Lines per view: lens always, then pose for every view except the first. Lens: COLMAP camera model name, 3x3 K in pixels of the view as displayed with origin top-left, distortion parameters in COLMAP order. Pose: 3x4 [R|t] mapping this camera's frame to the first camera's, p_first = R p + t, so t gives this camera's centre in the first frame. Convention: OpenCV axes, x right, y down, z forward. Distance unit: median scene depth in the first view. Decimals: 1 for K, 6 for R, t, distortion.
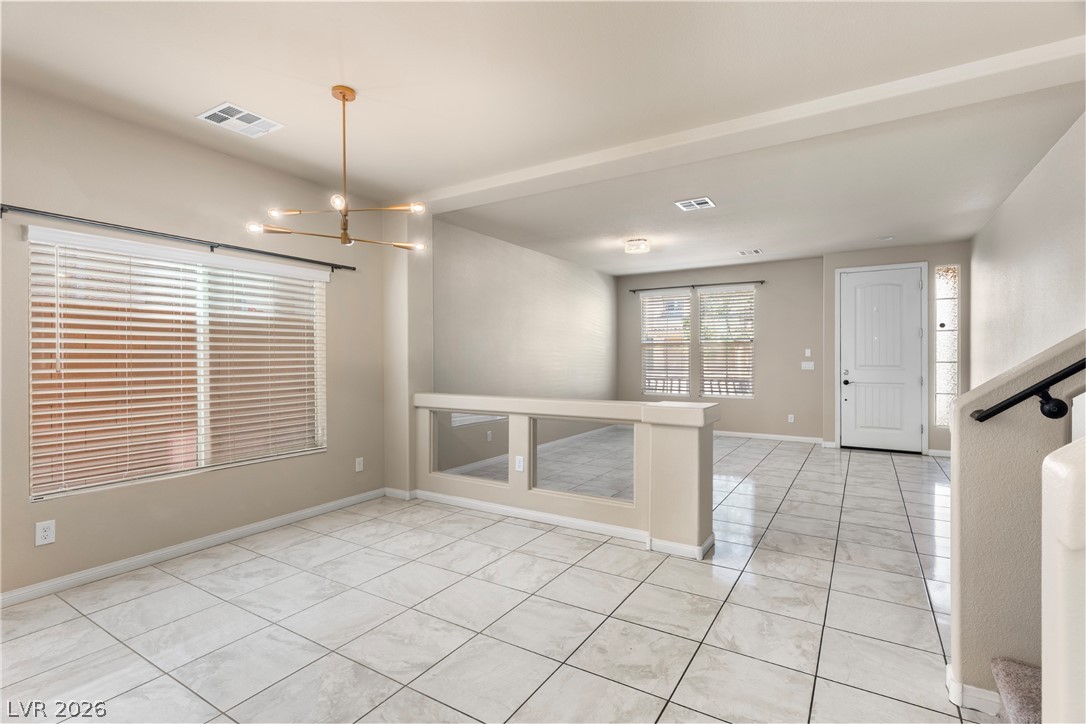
lens RADIAL K [[512.7, 0, 544.6], [0, 512.7, 359.4], [0, 0, 1]] dist [0.000003, 0.000962]
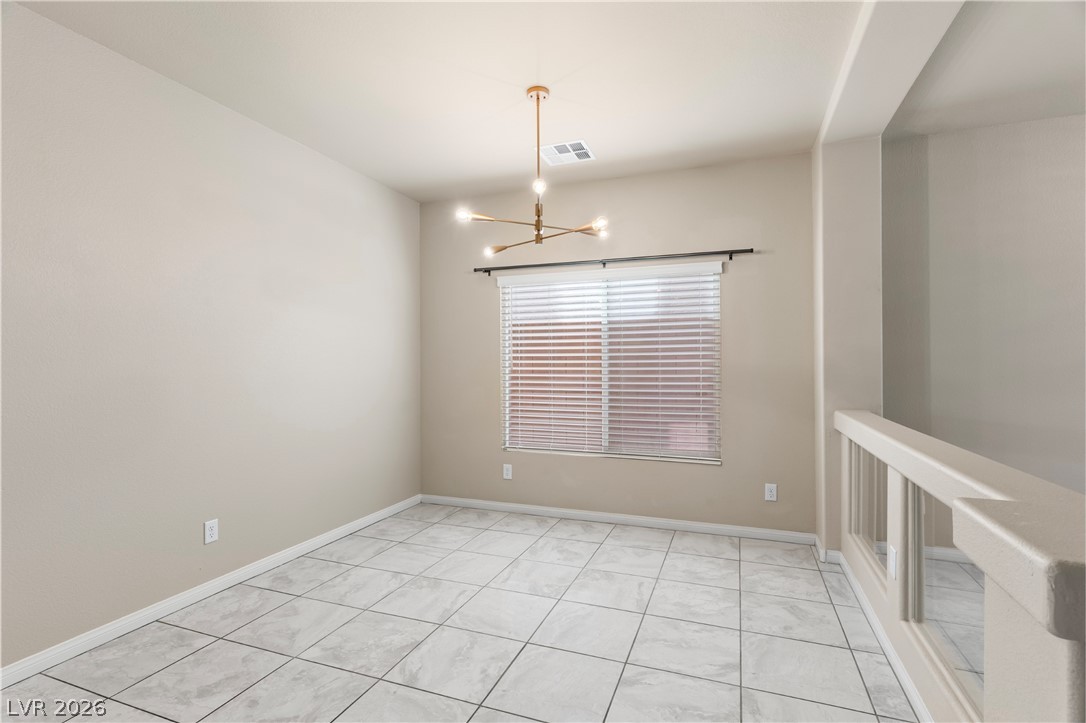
lens RADIAL K [[512.7, 0, 544.6], [0, 512.7, 358.9], [0, 0, 1]] dist [0.000003, 0.000962]
pose [[0.195177, -0.000775, -0.980768, 0.452162], [-0.000689, 0.999999, -0.000927, -0.002775], [0.980768, 0.000857, 0.195176, 0.632247]]
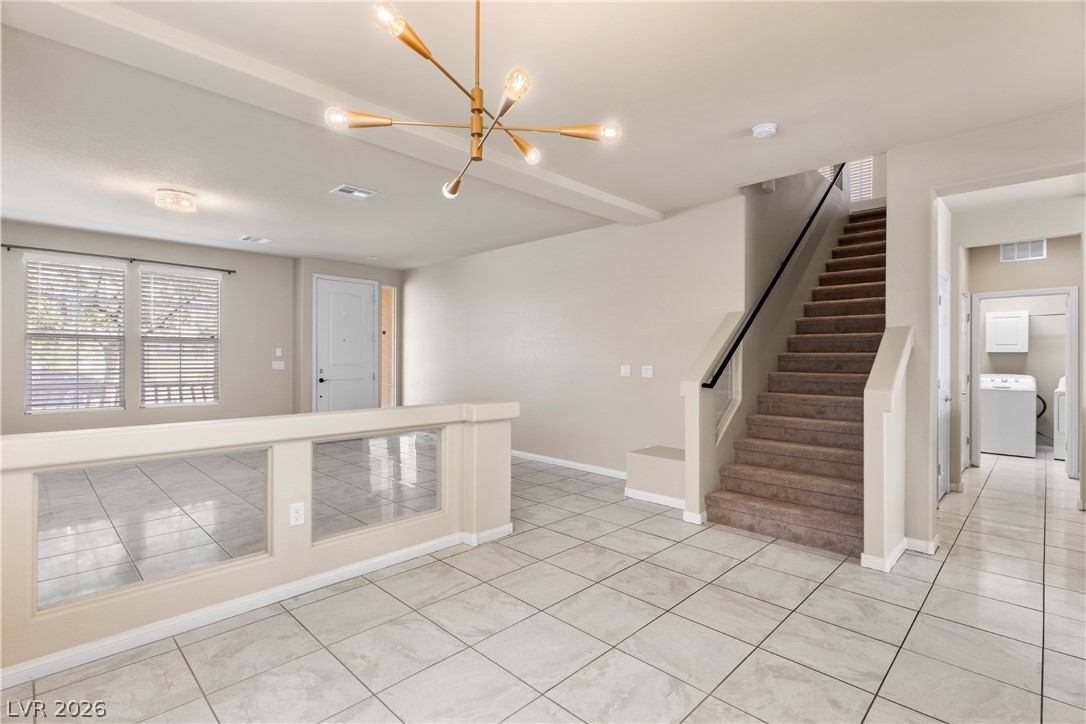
lens RADIAL K [[512.7, 0, 544.6], [0, 512.7, 359.4], [0, 0, 1]] dist [0.000003, 0.000962]
pose [[0.214247, 0.000379, 0.976779, -0.728219], [-0.001886, 0.999998, 0.000026, -0.000167], [-0.976778, -0.001847, 0.214247, 0.619158]]
